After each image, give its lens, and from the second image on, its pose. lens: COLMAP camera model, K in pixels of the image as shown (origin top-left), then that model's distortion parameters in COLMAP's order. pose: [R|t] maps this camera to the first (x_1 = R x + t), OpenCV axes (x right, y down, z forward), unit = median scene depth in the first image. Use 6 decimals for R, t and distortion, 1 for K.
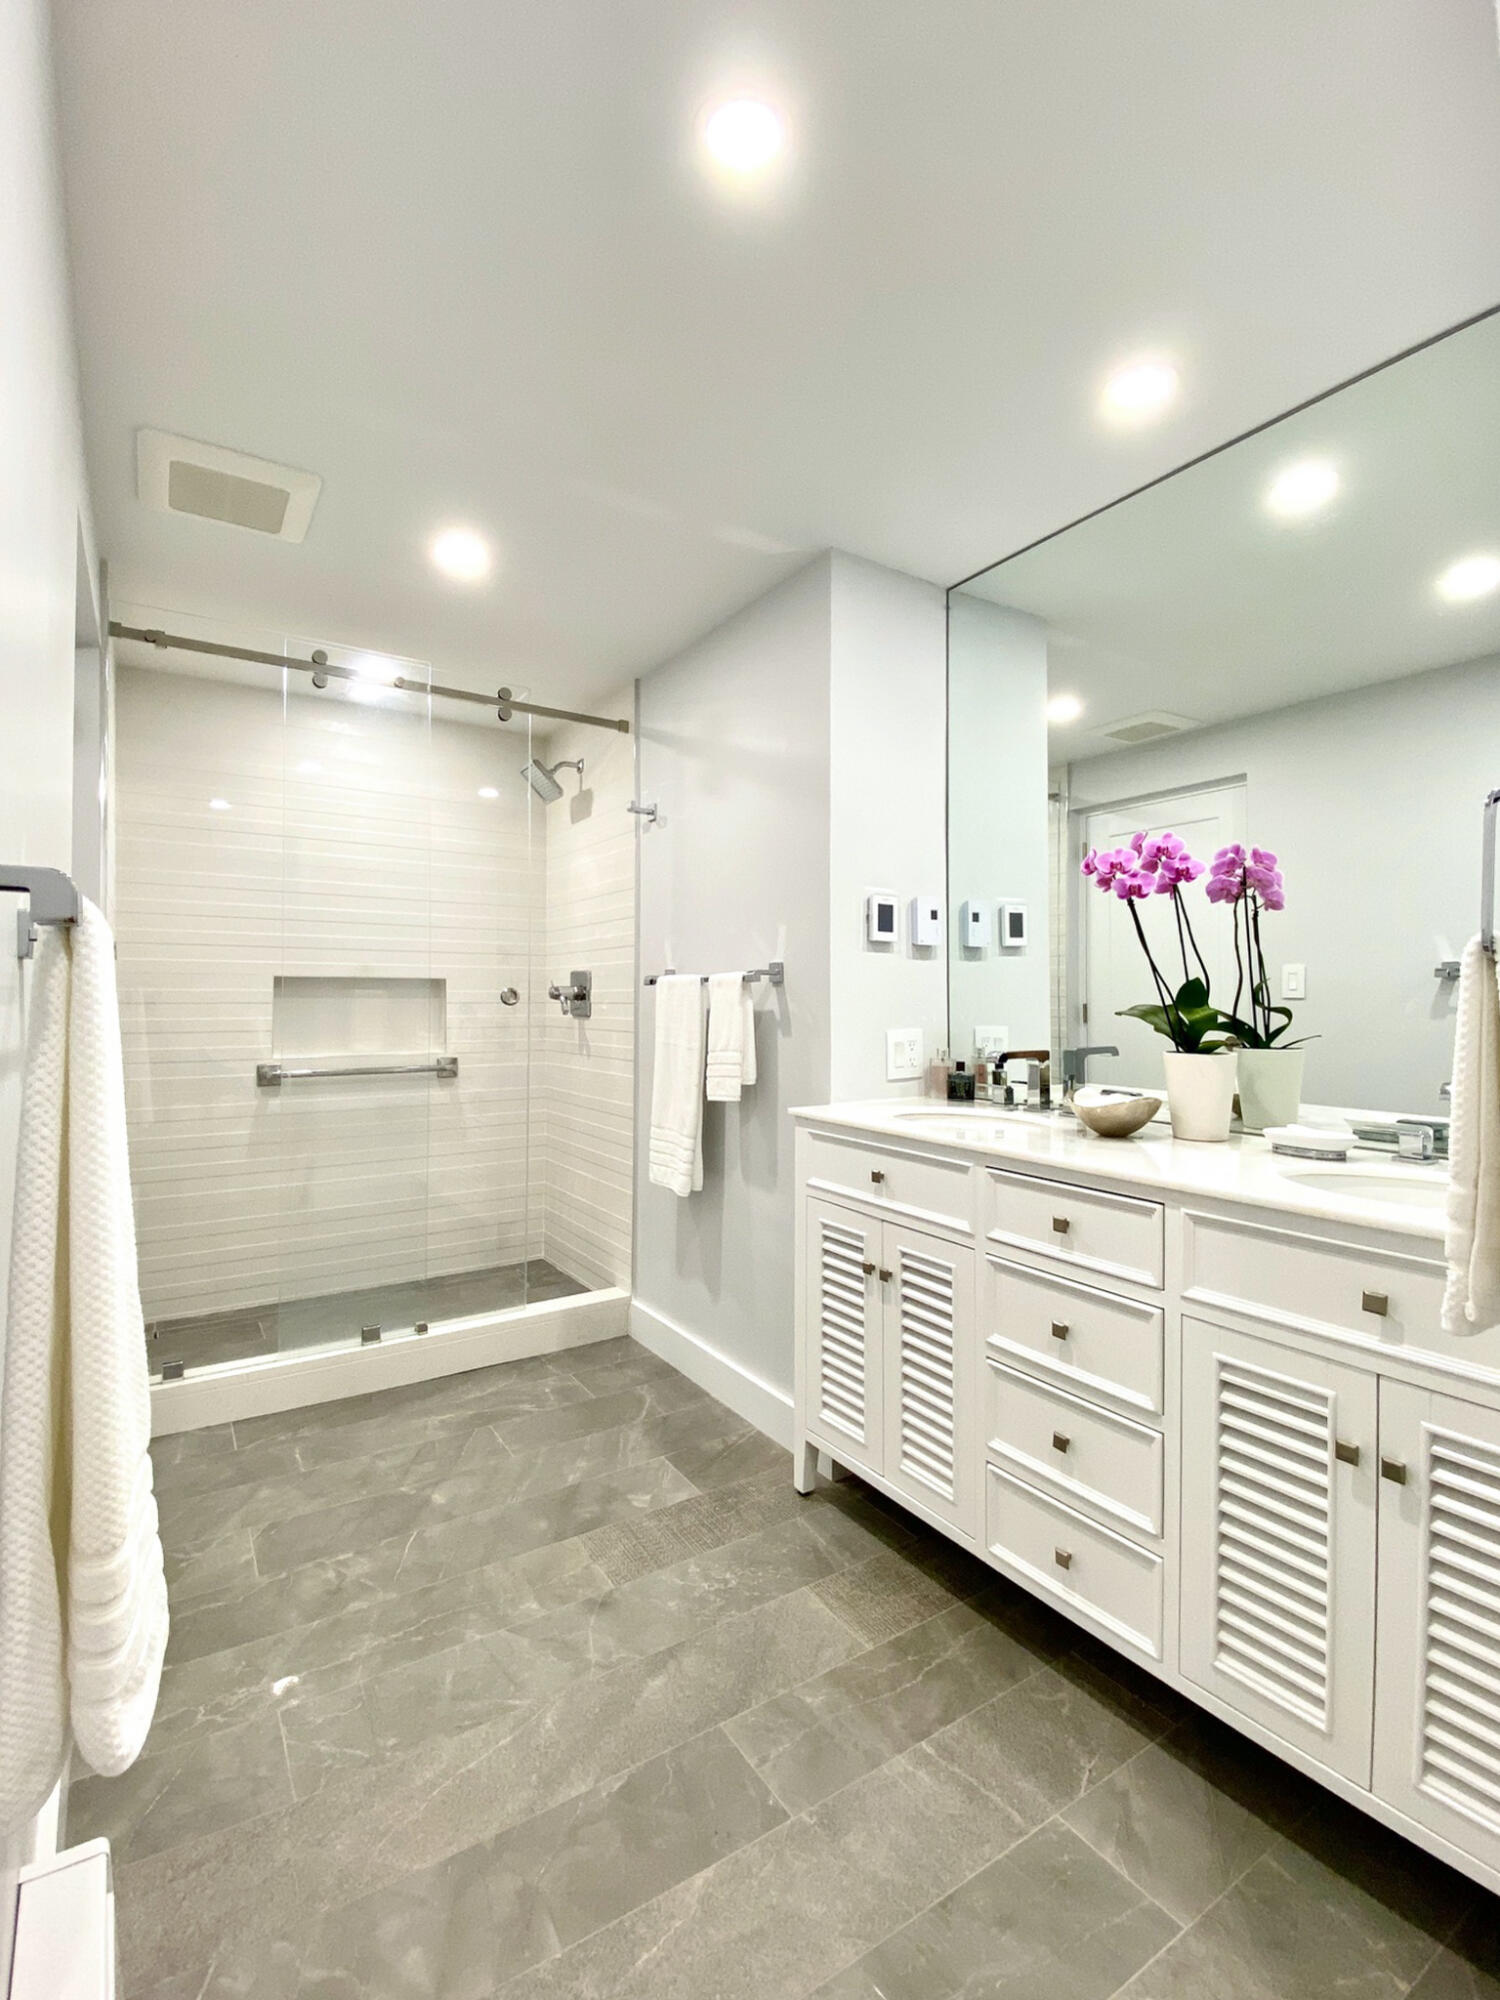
lens RADIAL K [[877.0, 0, 734.7], [0, 877.0, 989.8], [0, 0, 1]] dist [0.000218, -0.009963]
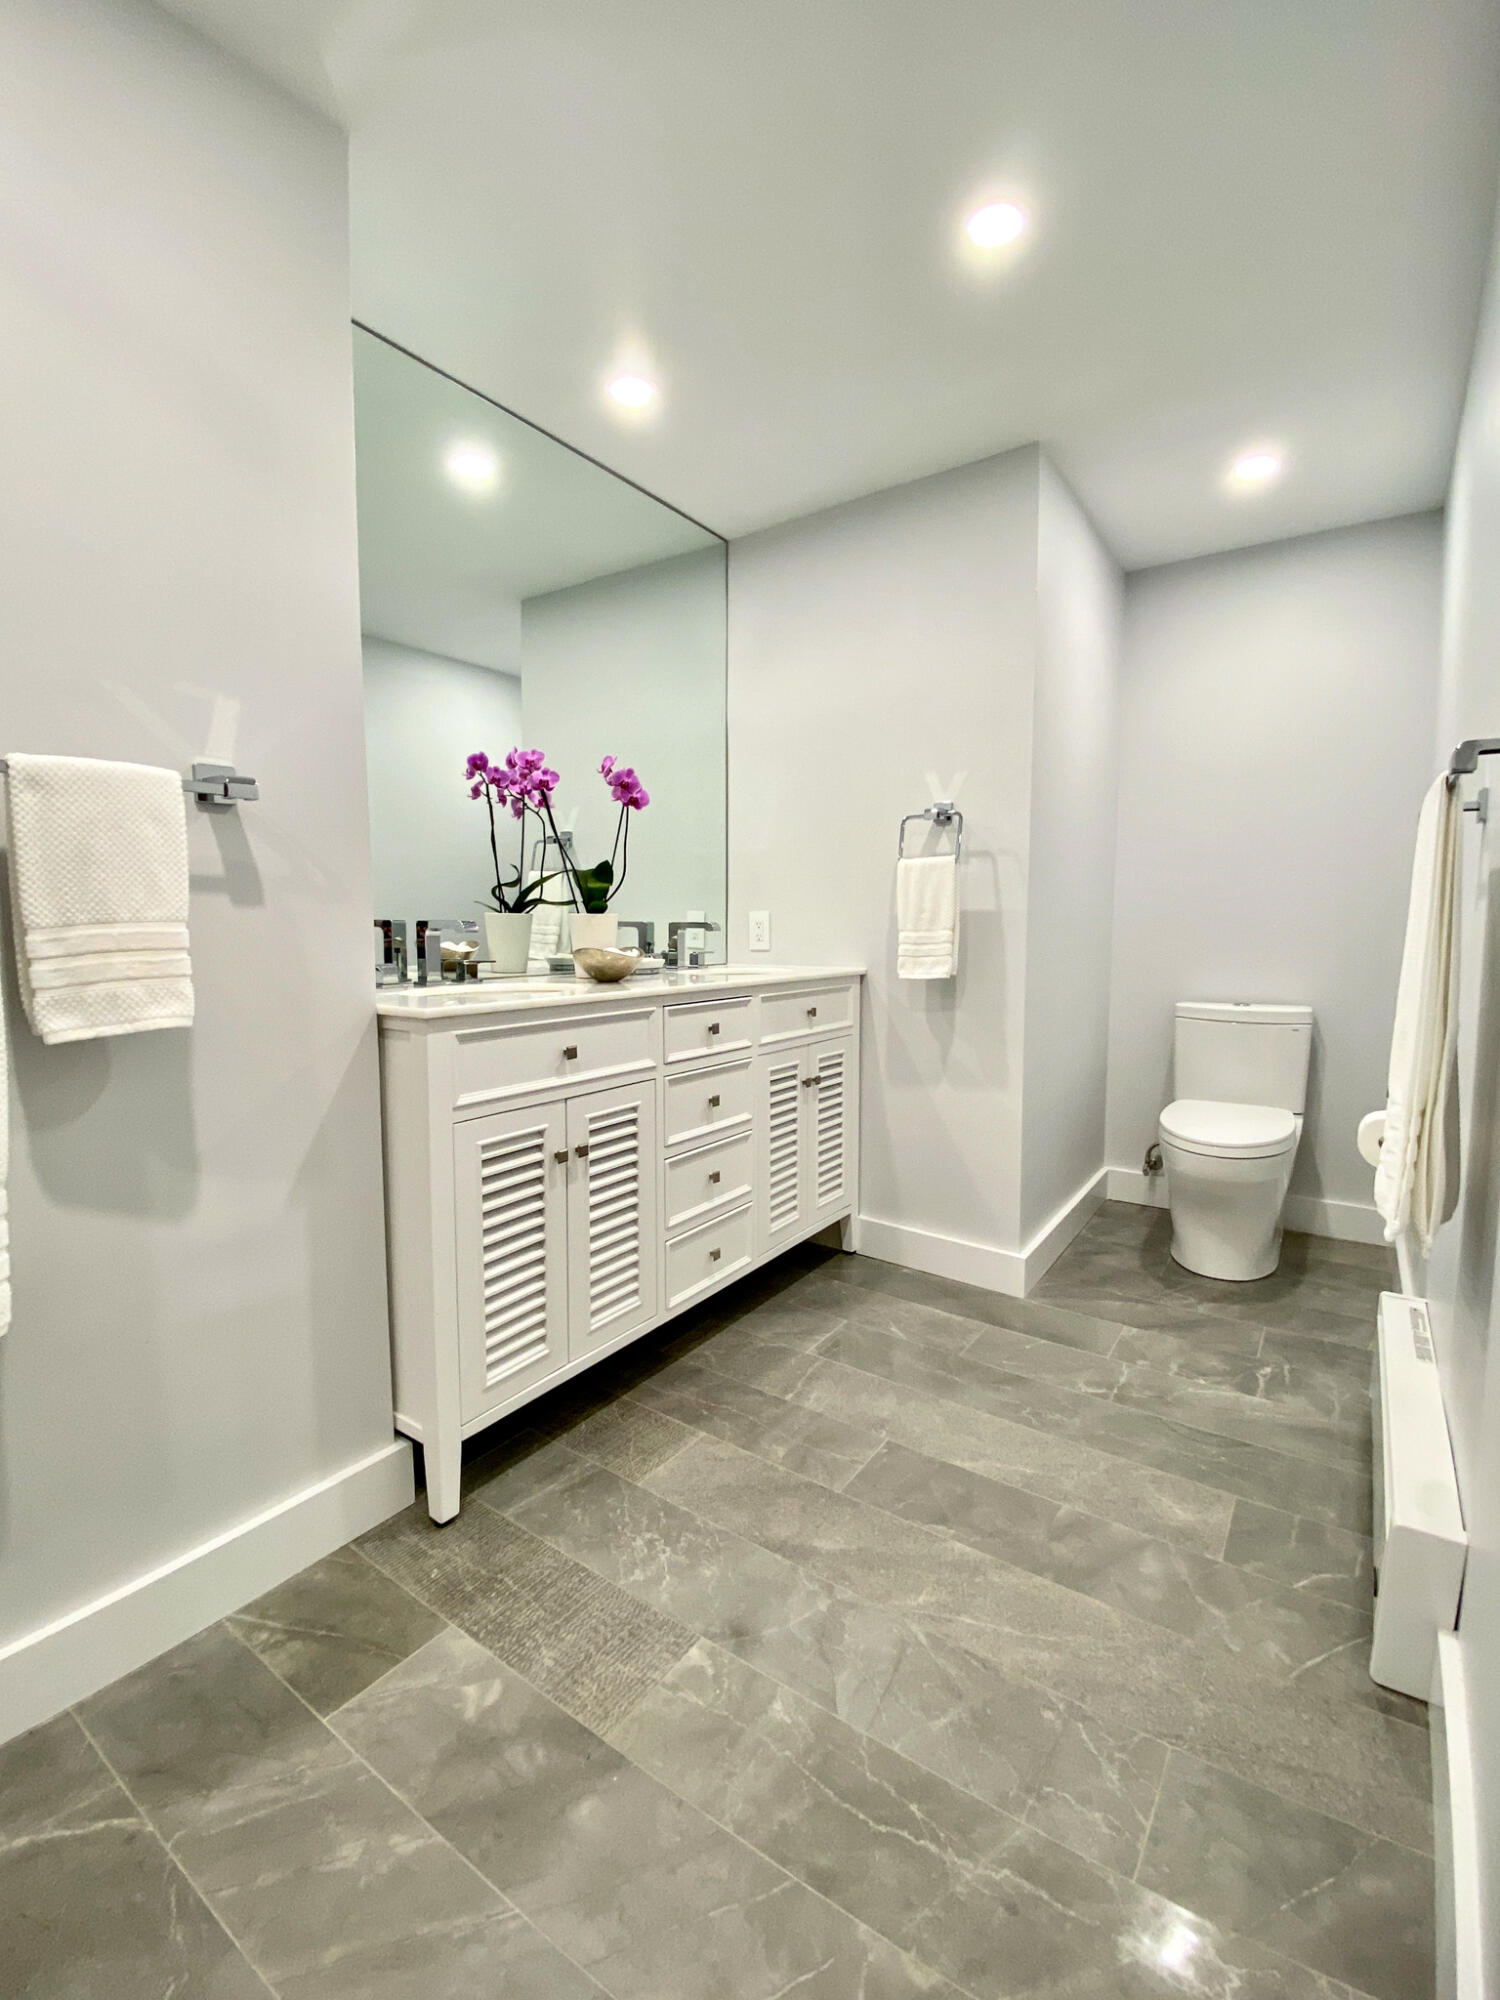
lens RADIAL K [[877.0, 0, 734.7], [0, 877.0, 989.8], [0, 0, 1]] dist [0.000218, -0.009963]
pose [[-0.354012, -0.087344, 0.931153, -0.892690], [-0.013819, 0.996009, 0.088174, 0.075226], [-0.935139, 0.018347, -0.353807, 1.382016]]
